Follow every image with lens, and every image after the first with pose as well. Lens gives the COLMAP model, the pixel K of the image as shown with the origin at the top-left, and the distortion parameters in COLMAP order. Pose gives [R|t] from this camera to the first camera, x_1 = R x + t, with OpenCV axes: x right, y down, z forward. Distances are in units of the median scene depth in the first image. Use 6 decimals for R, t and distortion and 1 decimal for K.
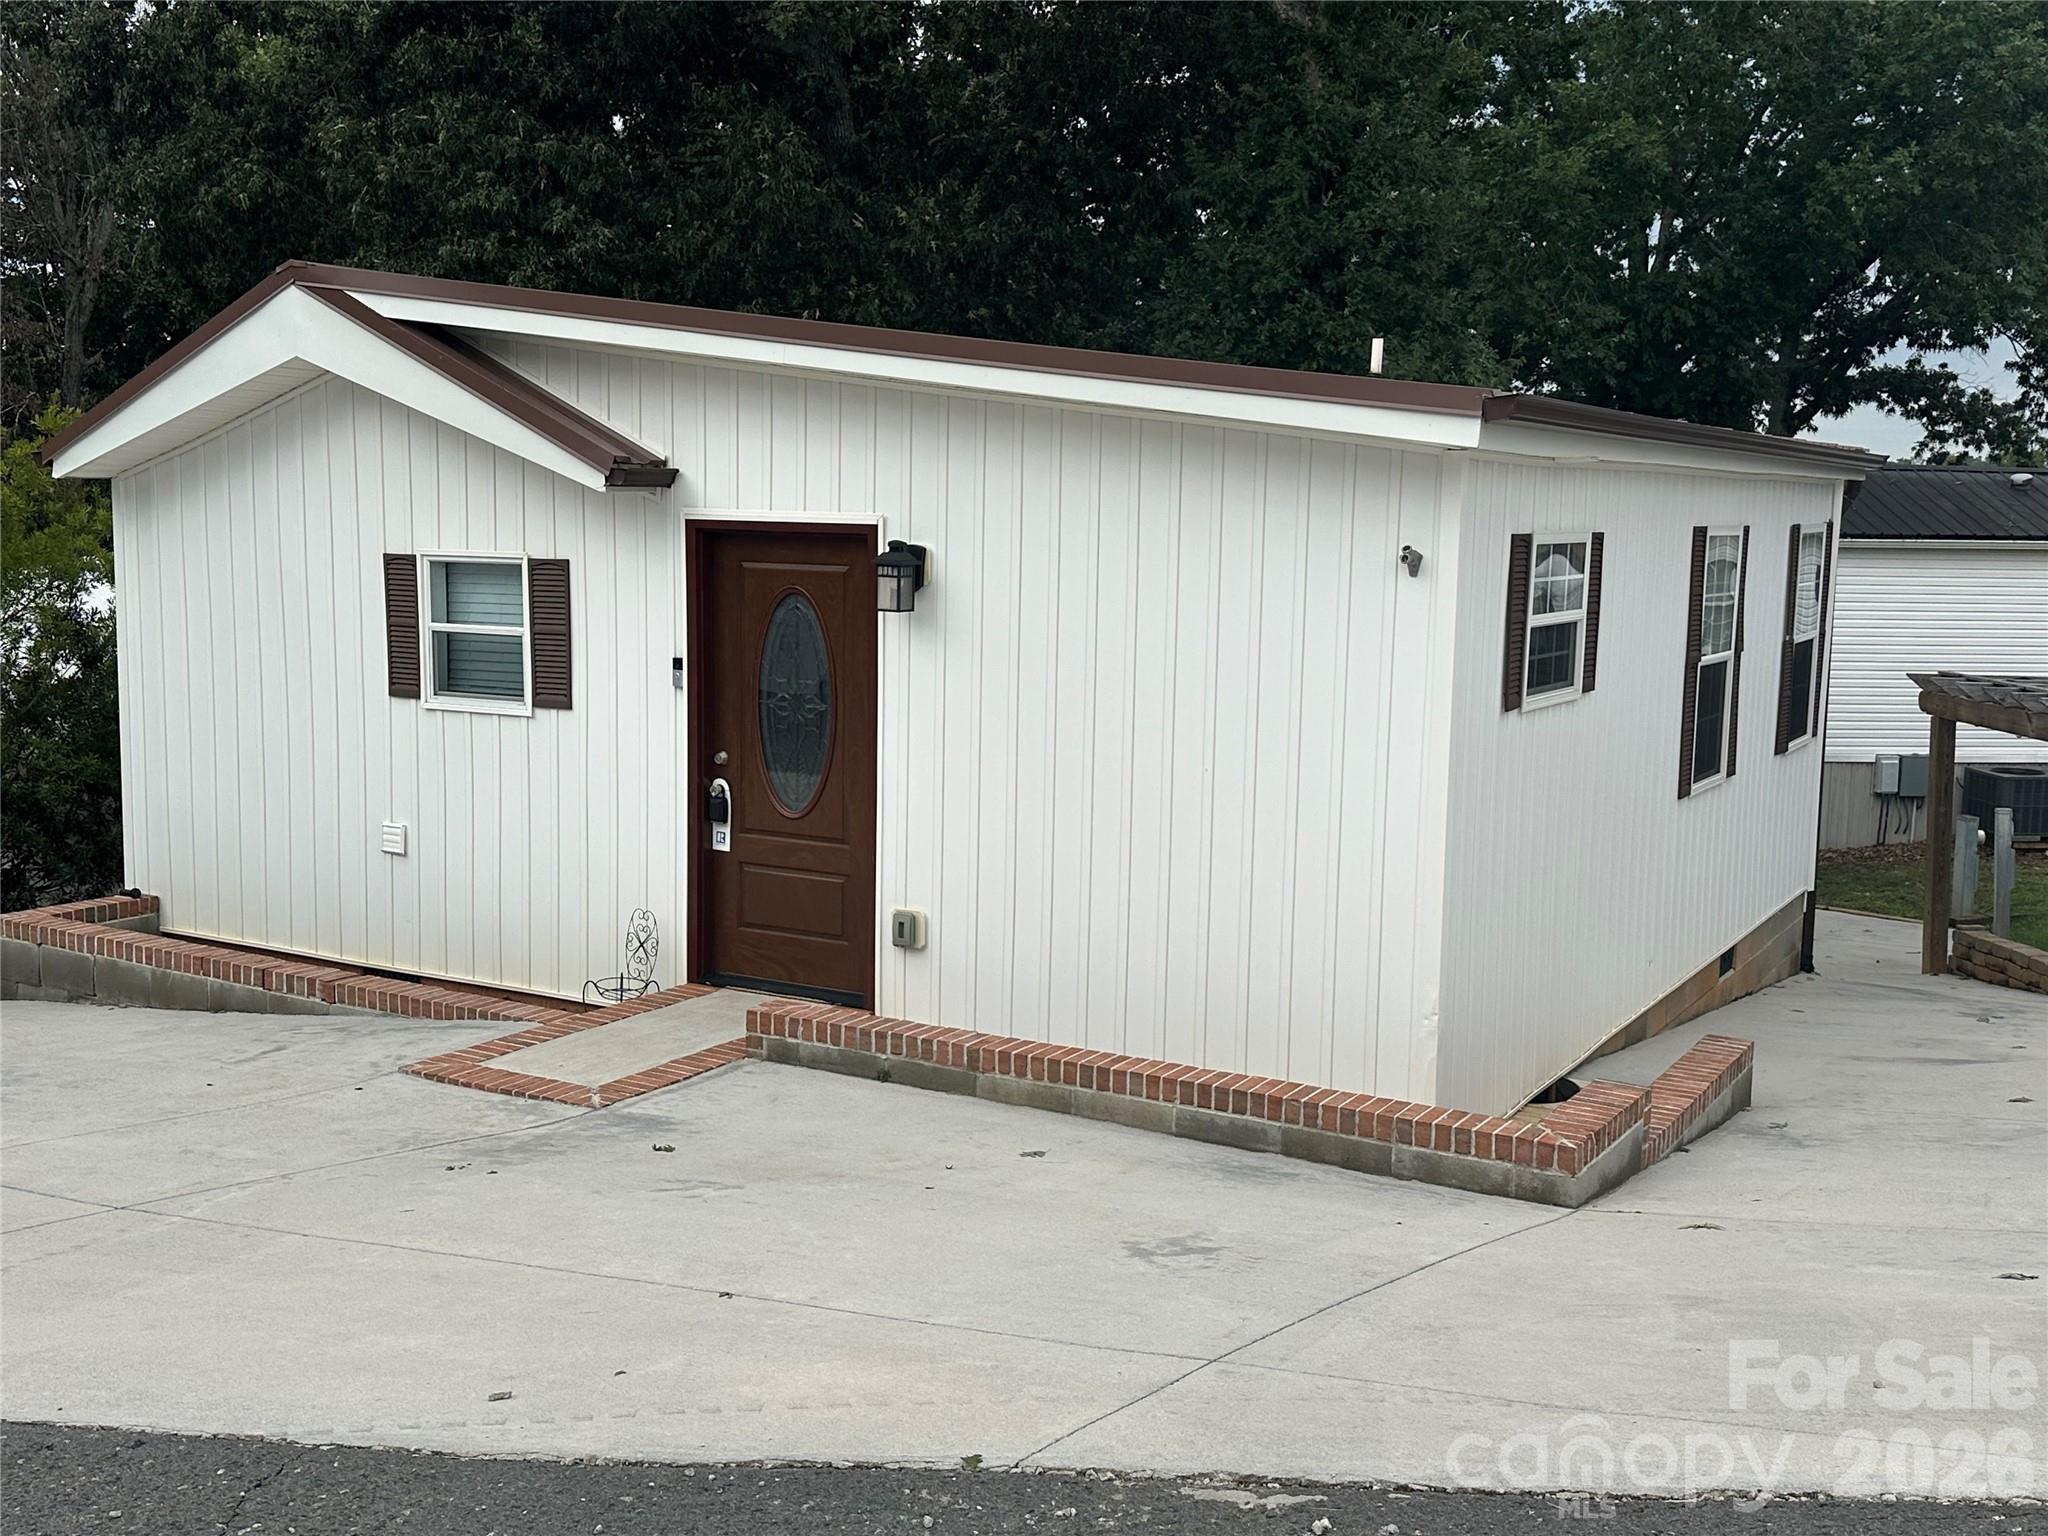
lens RADIAL K [[2187.5, 0, 1024.0], [0, 2187.5, 768.0], [0, 0, 1]] dist [0.156393, -0.330331]
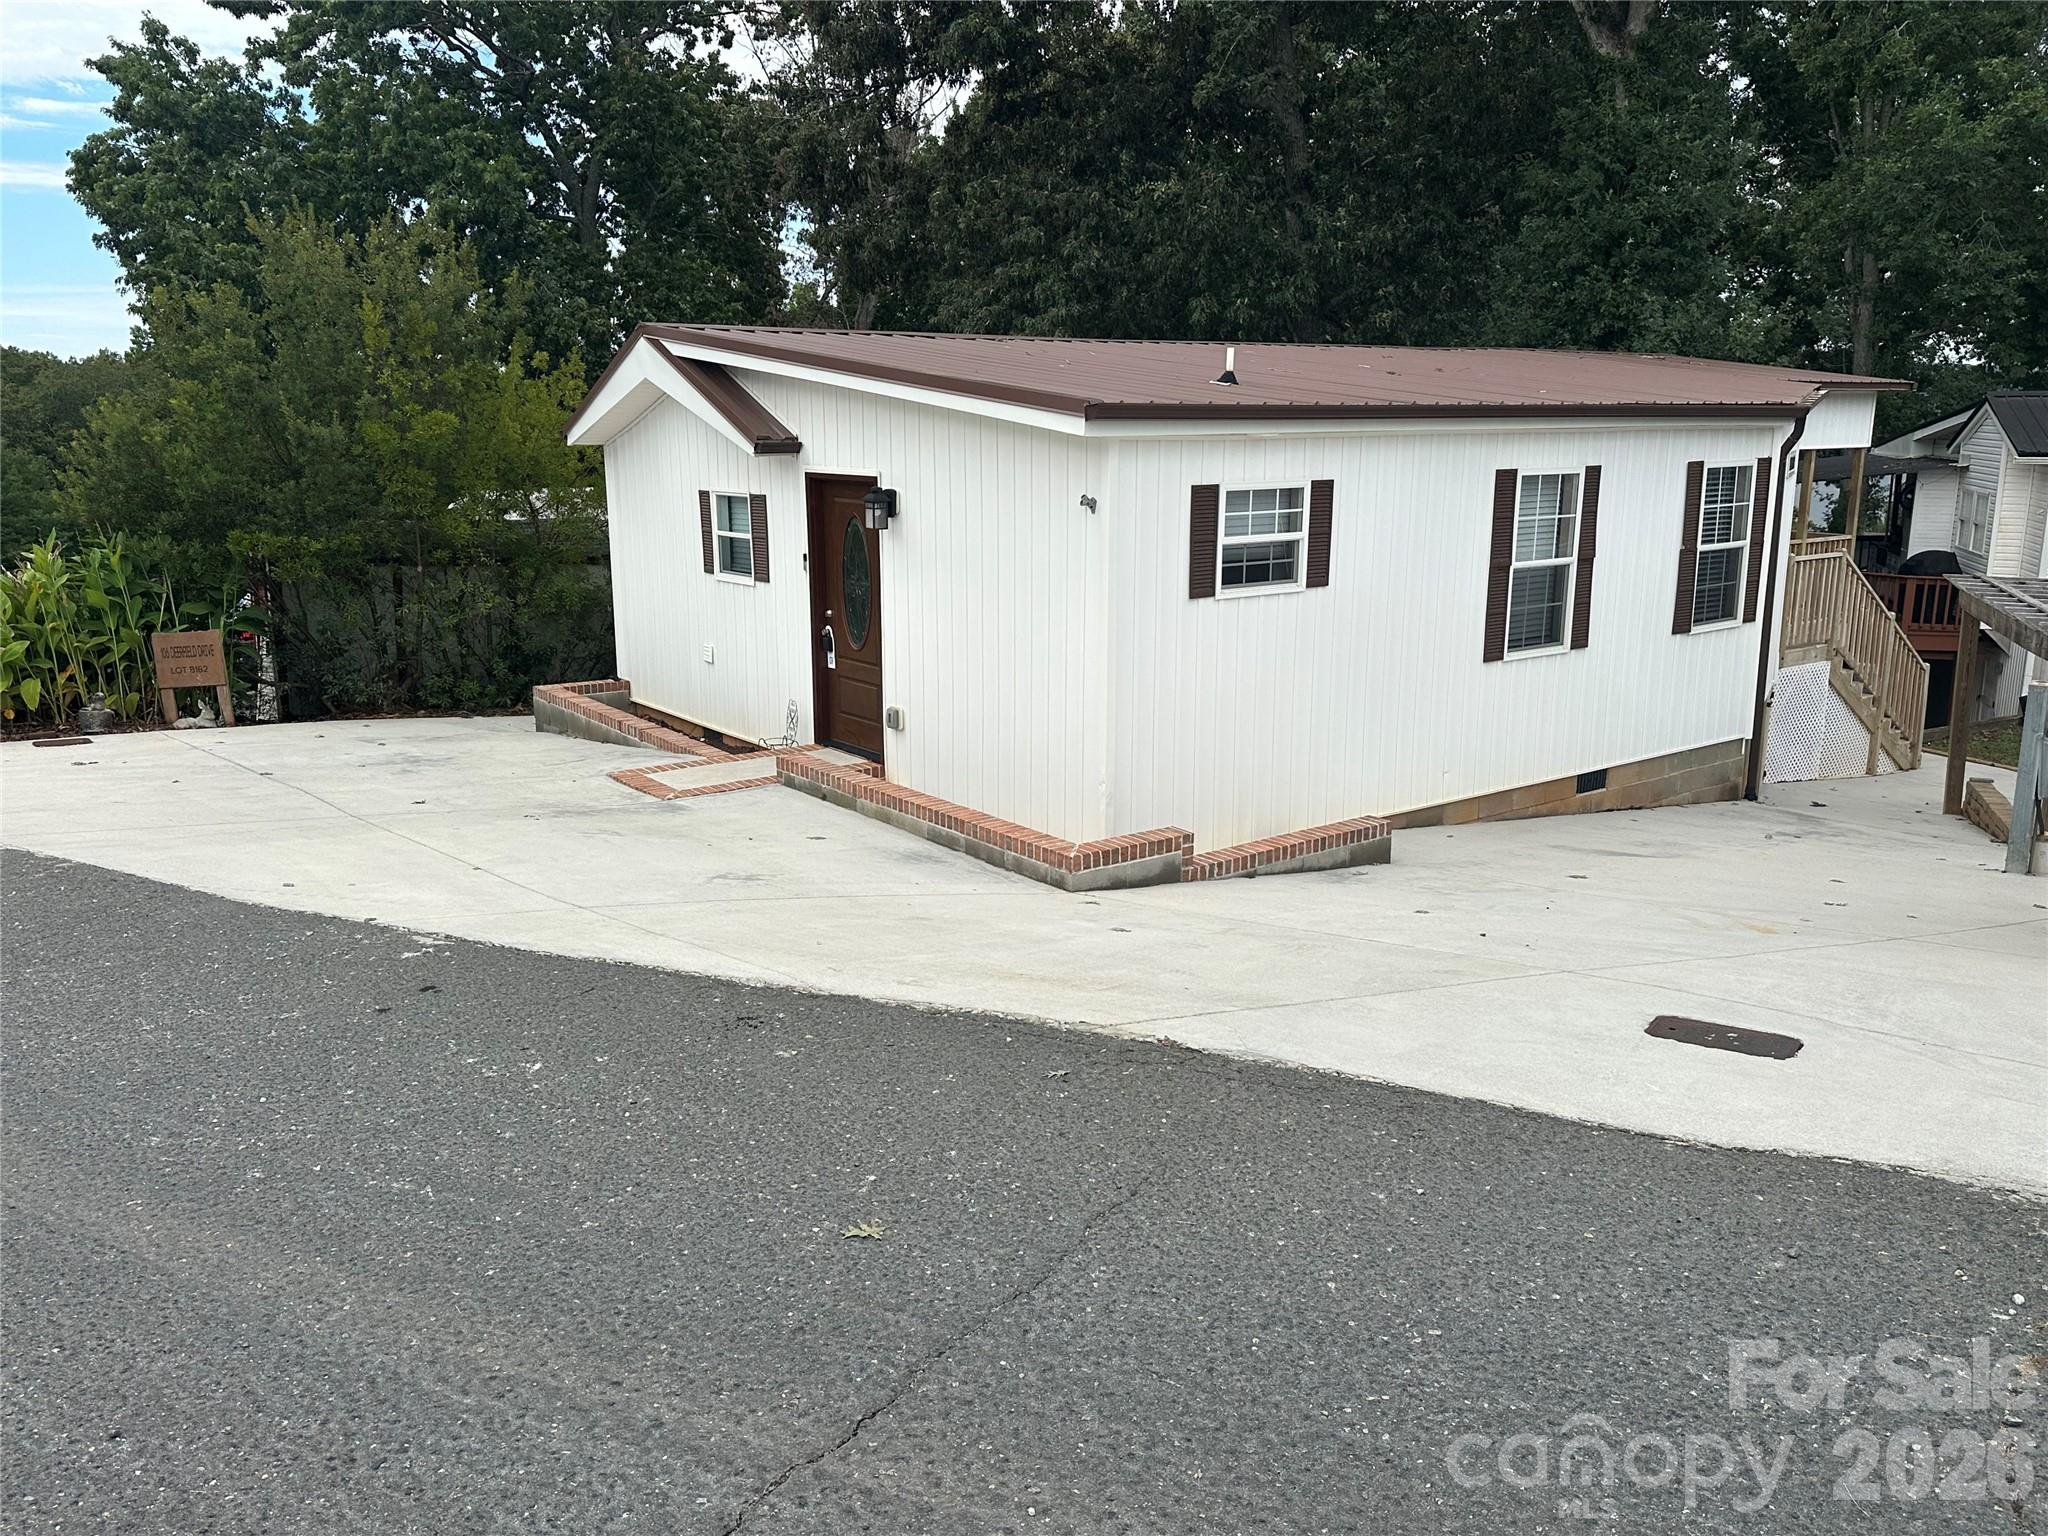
lens RADIAL K [[1632.9, 0, 1024.0], [0, 1632.9, 768.0], [0, 0, 1]] dist [0.094599, -0.127446]
pose [[0.920348, 0.066754, -0.385361, 0.519118], [-0.031884, 0.994853, 0.096187, -0.012636], [0.389799, -0.076239, 0.917739, -0.123393]]
